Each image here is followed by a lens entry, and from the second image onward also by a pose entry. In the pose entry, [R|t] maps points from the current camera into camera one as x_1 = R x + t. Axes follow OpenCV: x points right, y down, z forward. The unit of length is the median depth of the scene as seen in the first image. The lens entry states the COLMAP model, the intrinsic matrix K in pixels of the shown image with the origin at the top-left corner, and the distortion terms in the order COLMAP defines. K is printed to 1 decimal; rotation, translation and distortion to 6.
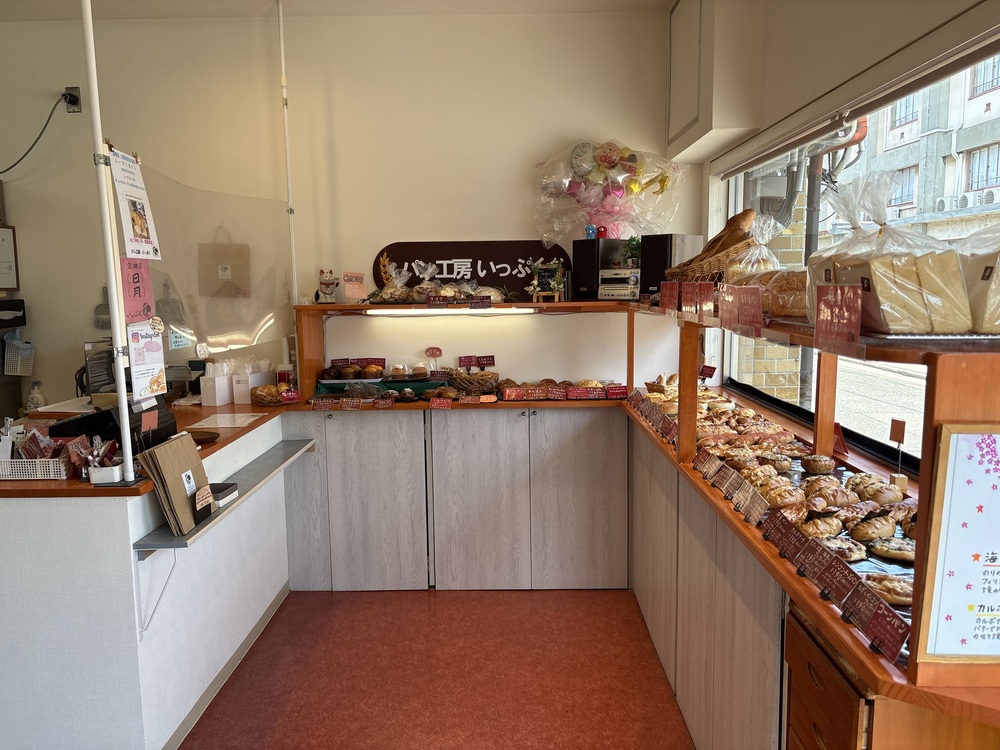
lens RADIAL K [[733.1, 0, 500.0], [0, 733.1, 375.0], [0, 0, 1]] dist [0.124407, -0.000017]
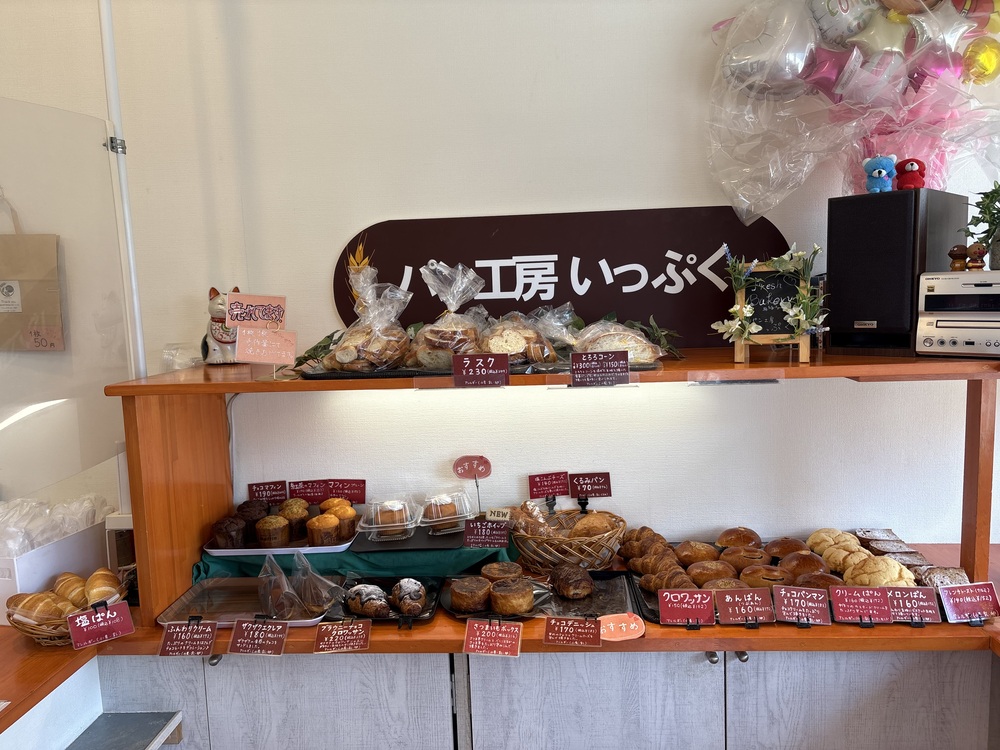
lens RADIAL K [[756.0, 0, 500.0], [0, 756.0, 375.0], [0, 0, 1]] dist [0.073220, -0.172082]
pose [[0.998527, -0.015189, -0.052082, -0.051854], [0.014631, 0.999831, -0.011086, -0.085553], [0.052241, 0.010308, 0.998581, 0.575603]]
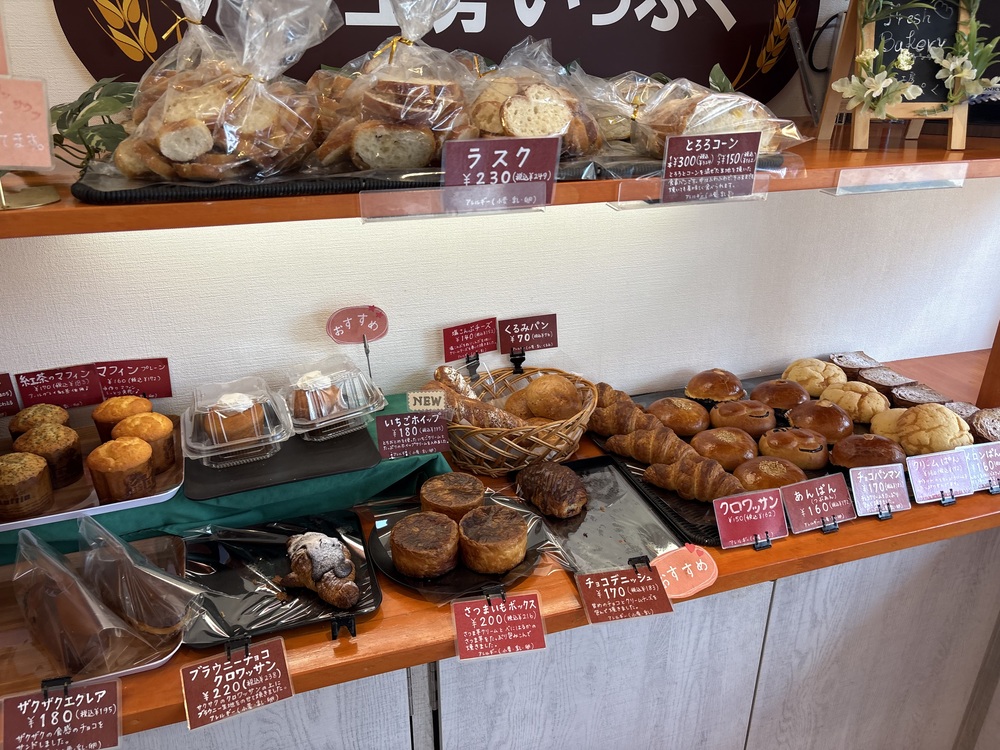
lens RADIAL K [[759.9, 0, 499.5], [0, 759.9, 380.2], [0, 0, 1]] dist [0.061838, -0.085828]
pose [[0.945836, -0.116376, 0.303069, -0.135839], [0.024808, 0.956720, 0.289951, -0.097316], [-0.323696, -0.266727, 0.907787, 0.757062]]
